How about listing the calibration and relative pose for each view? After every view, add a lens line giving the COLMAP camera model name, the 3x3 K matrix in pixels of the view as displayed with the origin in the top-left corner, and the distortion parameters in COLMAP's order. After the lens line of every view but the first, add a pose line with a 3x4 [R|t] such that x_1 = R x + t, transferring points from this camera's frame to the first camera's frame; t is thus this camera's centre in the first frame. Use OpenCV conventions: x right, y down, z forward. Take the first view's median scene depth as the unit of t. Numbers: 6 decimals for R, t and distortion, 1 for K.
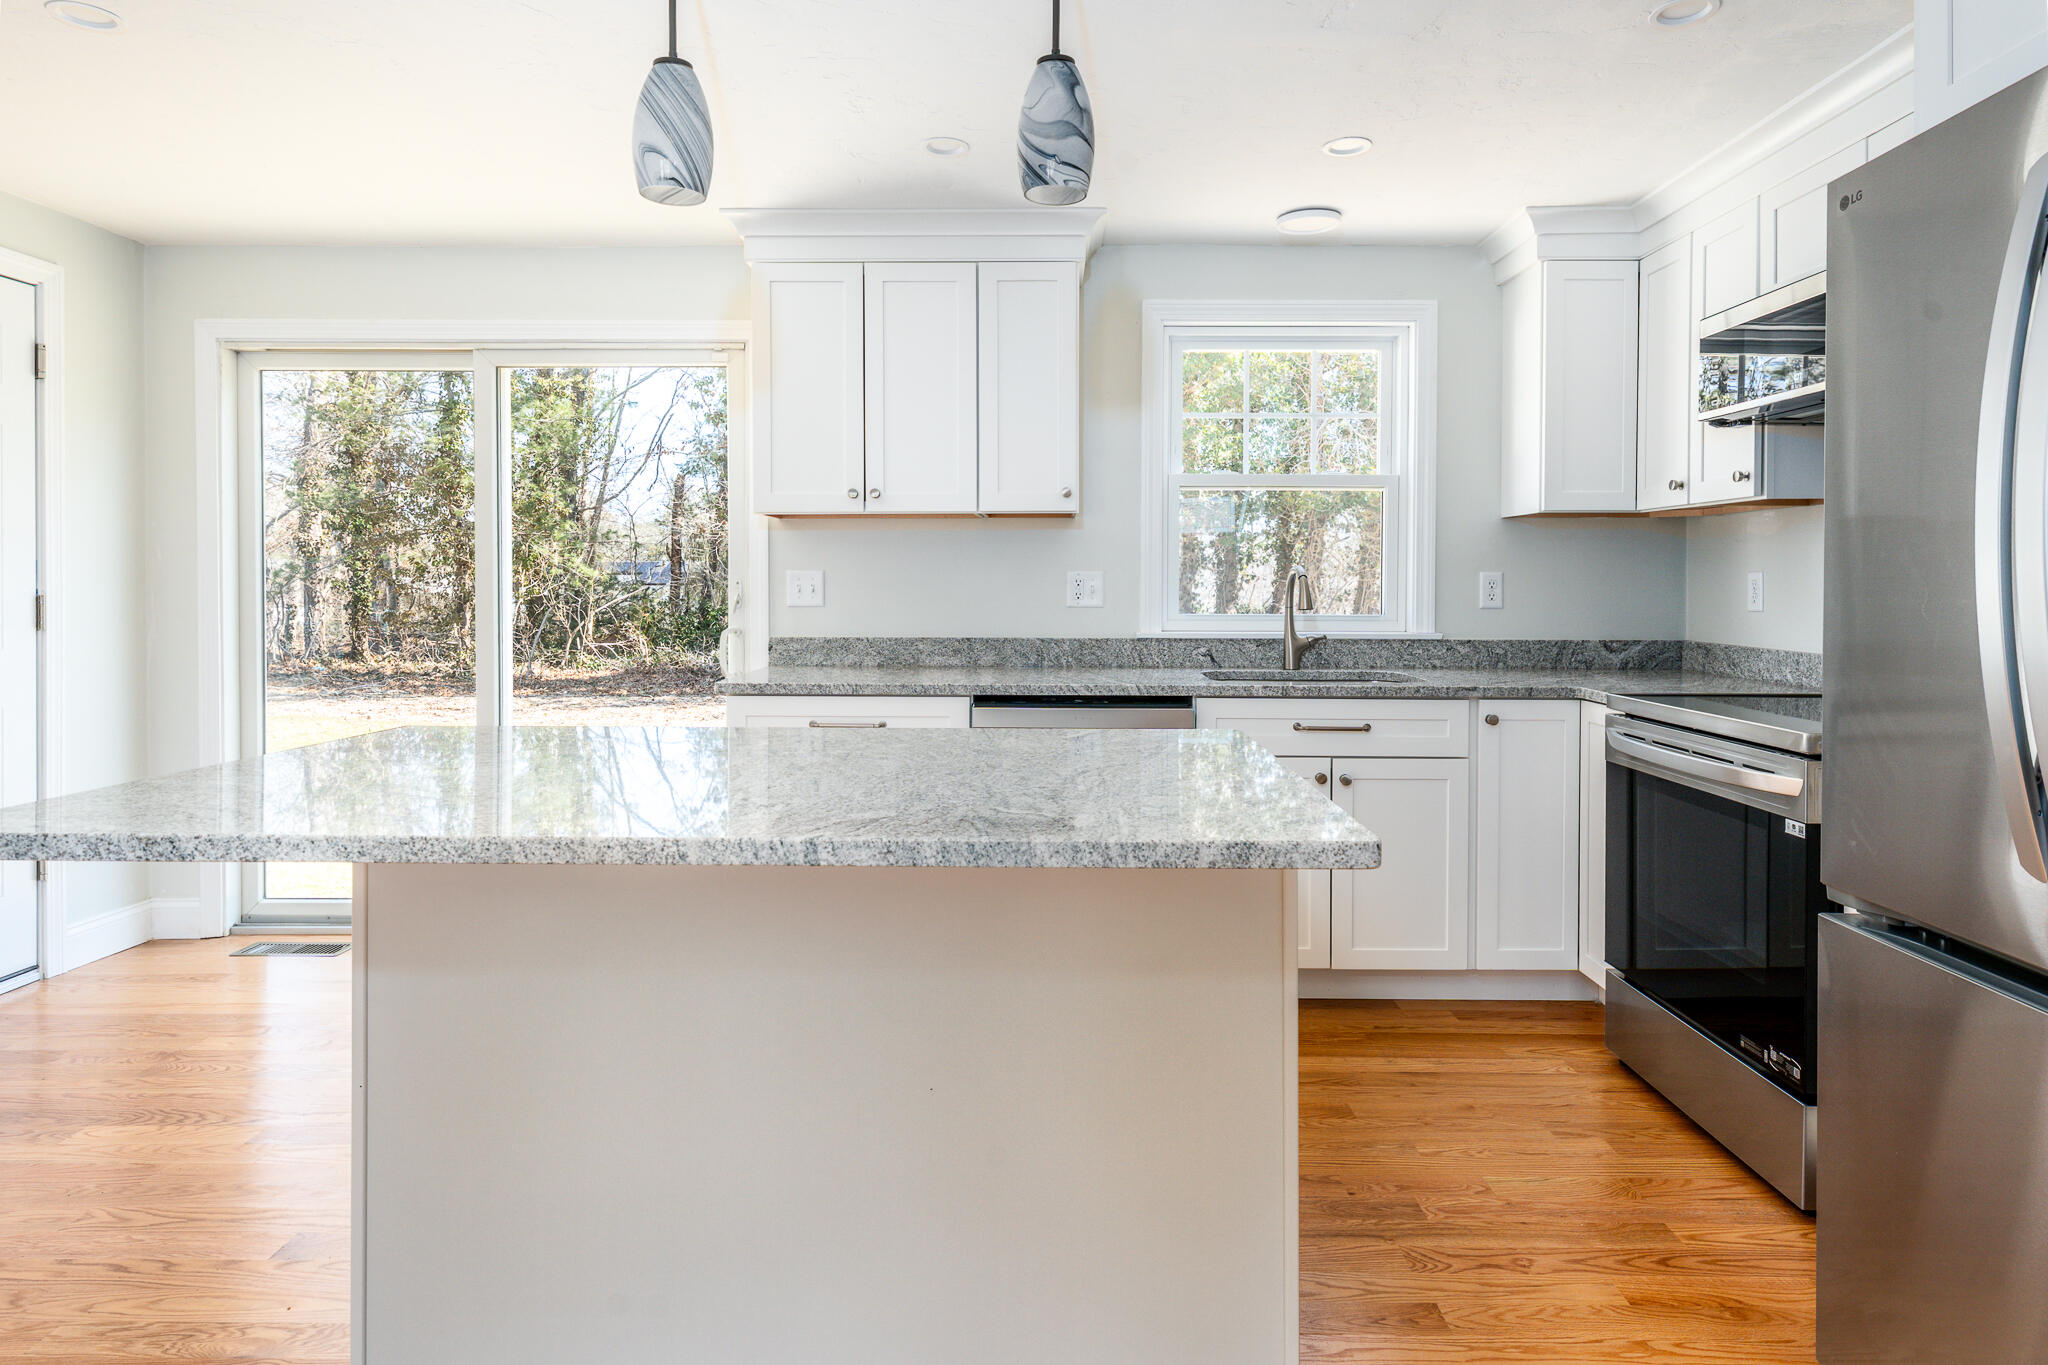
lens RADIAL K [[1143.0, 0, 1047.1], [0, 1143.0, 611.0], [0, 0, 1]] dist [0.005253, 0.000200]
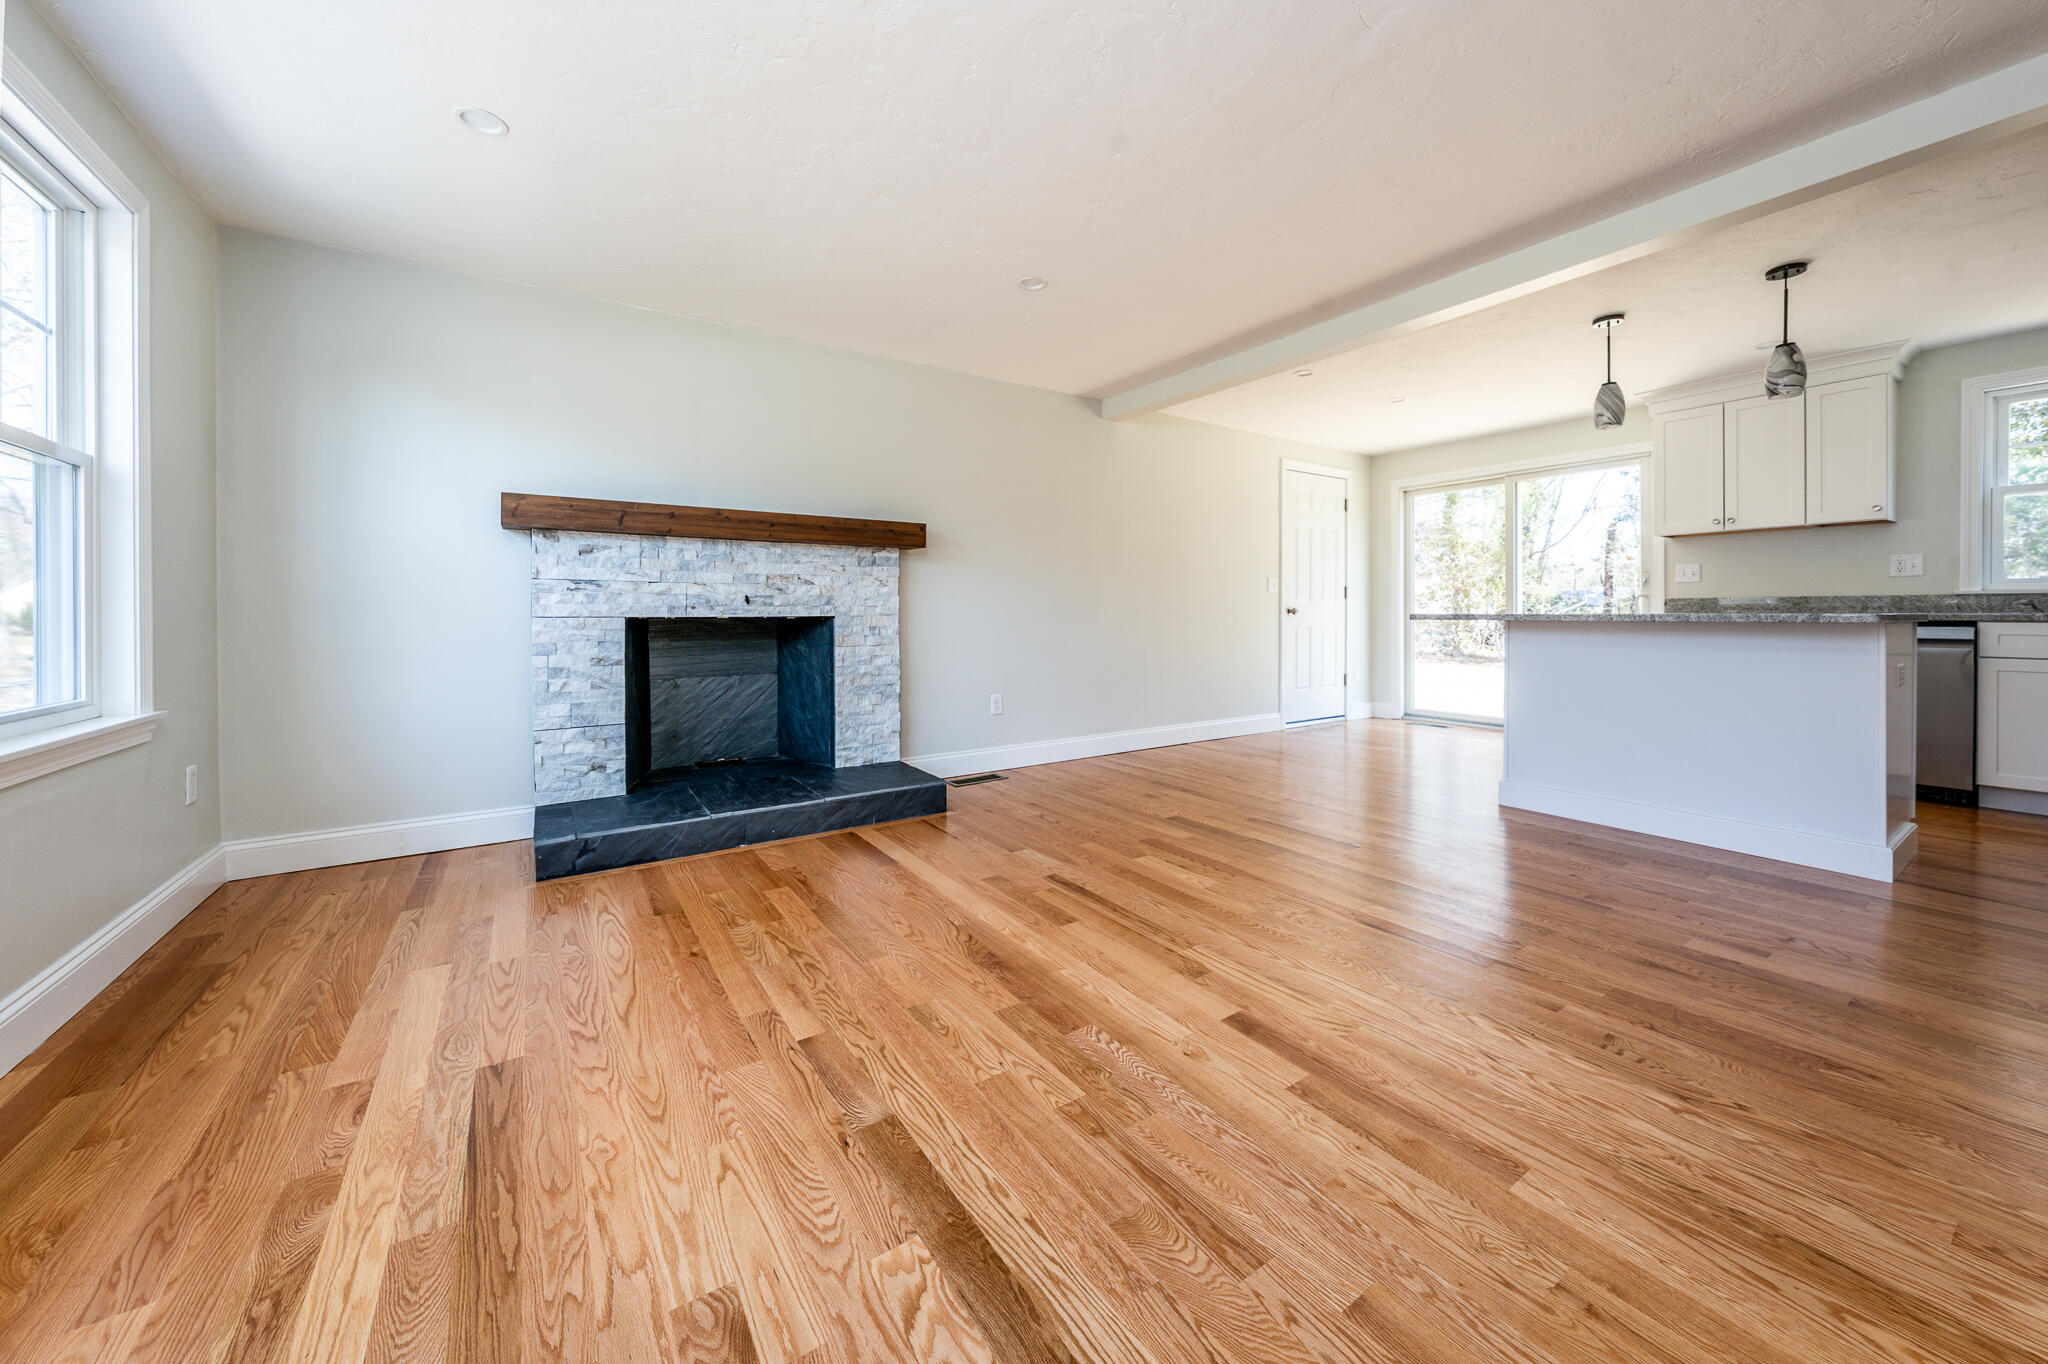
lens RADIAL K [[752.5, 0, 1035.7], [0, 752.5, 617.1], [0, 0, 1]] dist [-0.002172, 0.000058]
pose [[0.569515, 0.000230, -0.821981, 0.225577], [-0.012314, 0.999890, -0.008252, 0.086910], [0.821889, 0.014822, 0.569455, -0.697003]]
